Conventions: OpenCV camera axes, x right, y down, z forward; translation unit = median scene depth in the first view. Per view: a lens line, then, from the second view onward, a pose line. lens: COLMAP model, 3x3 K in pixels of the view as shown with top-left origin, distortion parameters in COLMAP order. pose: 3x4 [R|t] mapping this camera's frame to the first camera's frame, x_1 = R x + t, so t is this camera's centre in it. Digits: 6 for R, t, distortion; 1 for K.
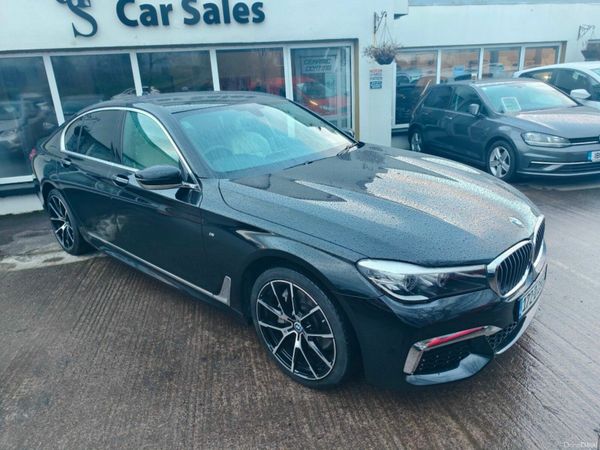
lens RADIAL K [[414.9, 0, 304.9], [0, 414.9, 225.4], [0, 0, 1]] dist [0.017192, -0.014329]
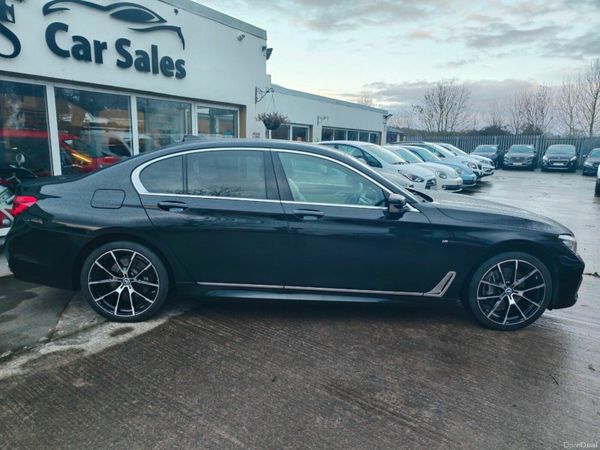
lens RADIAL K [[414.9, 0, 301.3], [0, 414.9, 222.0], [0, 0, 1]] dist [0.017192, -0.014329]
pose [[0.735018, -0.051386, 0.676098, -0.640430], [0.157943, 0.982670, -0.097021, 0.007174], [-0.659396, 0.178097, 0.730396, 0.127778]]
